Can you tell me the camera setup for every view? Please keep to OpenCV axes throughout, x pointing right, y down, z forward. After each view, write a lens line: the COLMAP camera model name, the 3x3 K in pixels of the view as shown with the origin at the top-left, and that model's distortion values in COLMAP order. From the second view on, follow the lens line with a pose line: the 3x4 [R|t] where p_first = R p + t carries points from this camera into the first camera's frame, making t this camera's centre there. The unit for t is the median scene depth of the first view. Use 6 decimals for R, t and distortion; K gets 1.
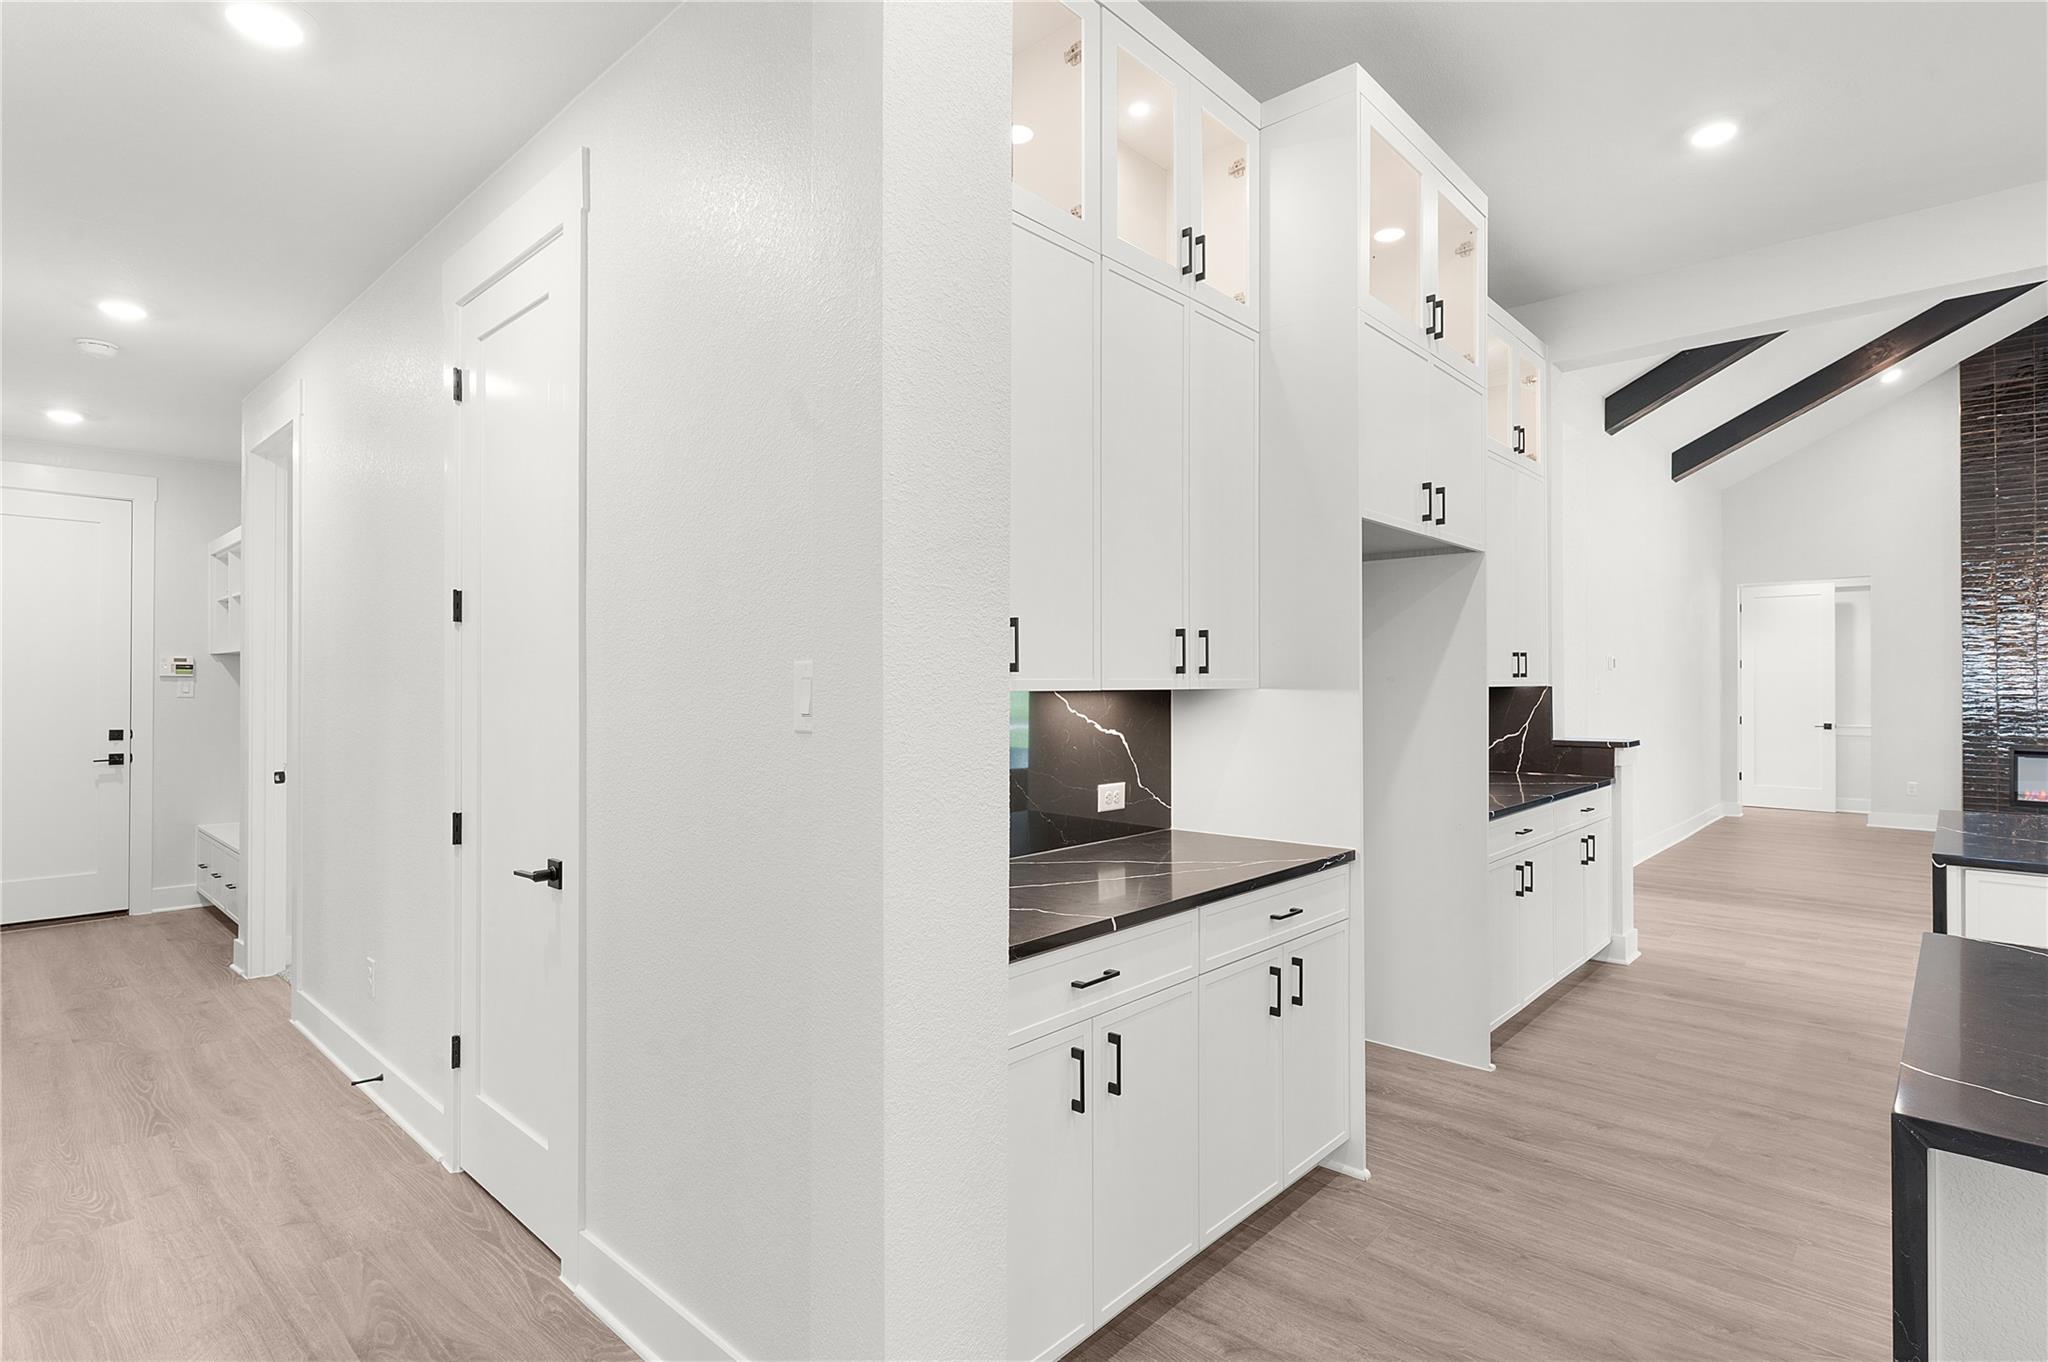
lens RADIAL K [[1007.0, 0, 1024.3], [0, 1007.0, 680.5], [0, 0, 1]] dist [-0.001489, 0.000014]
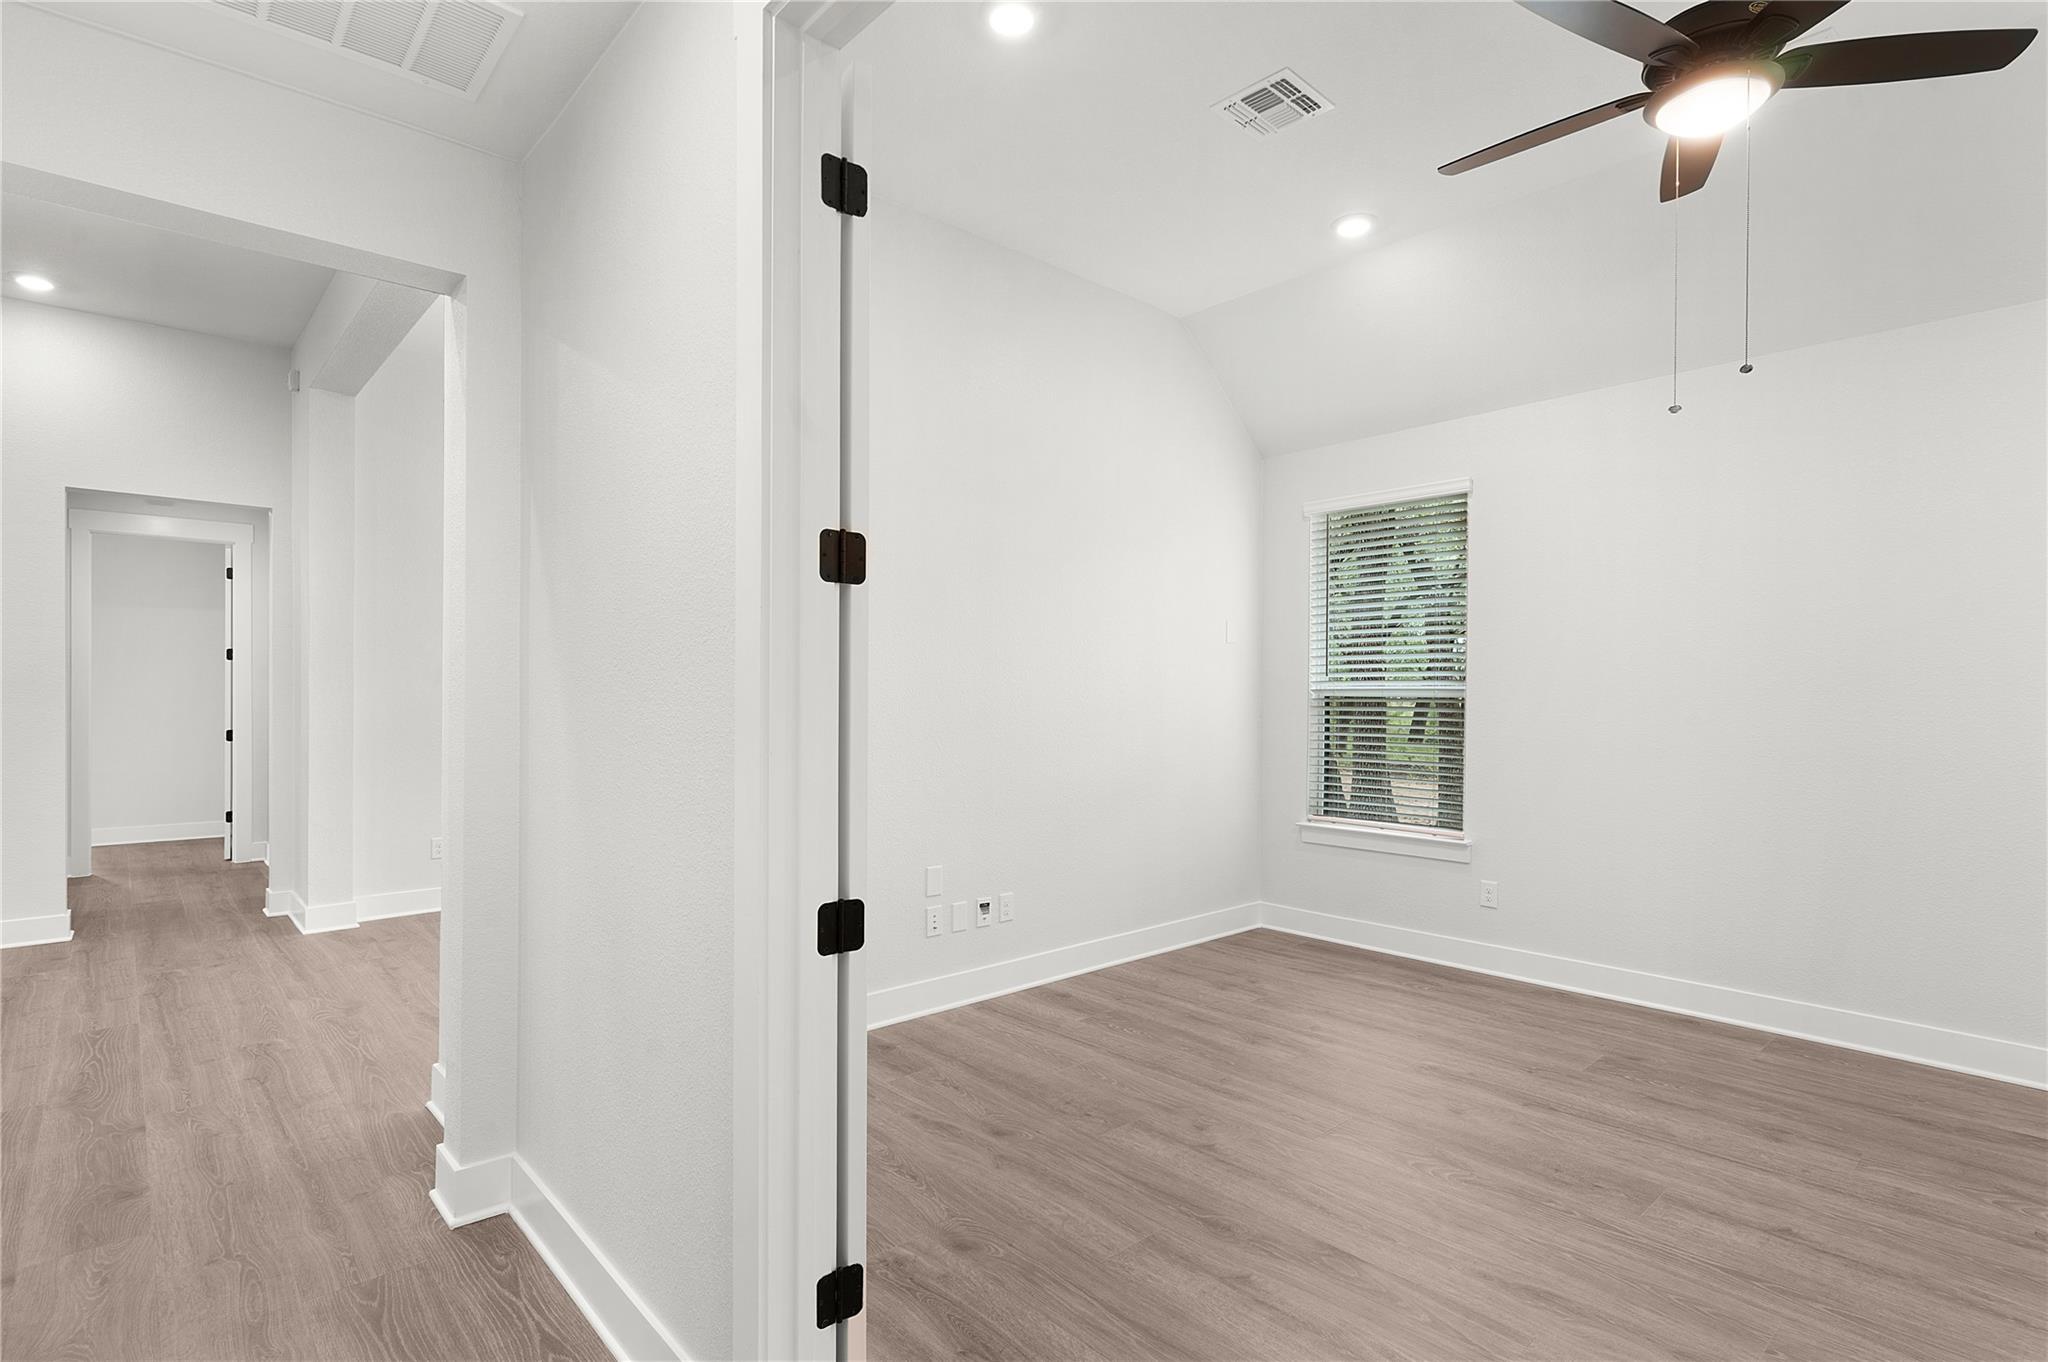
lens RADIAL K [[1007.0, 0, 1026.2], [0, 1007.0, 678.1], [0, 0, 1]] dist [-0.001489, 0.000014]
pose [[-0.996191, 0.001614, 0.087184, -1.559807], [0.001559, 0.999999, -0.000705, 0.003132], [-0.087185, -0.000567, -0.996192, 1.880555]]
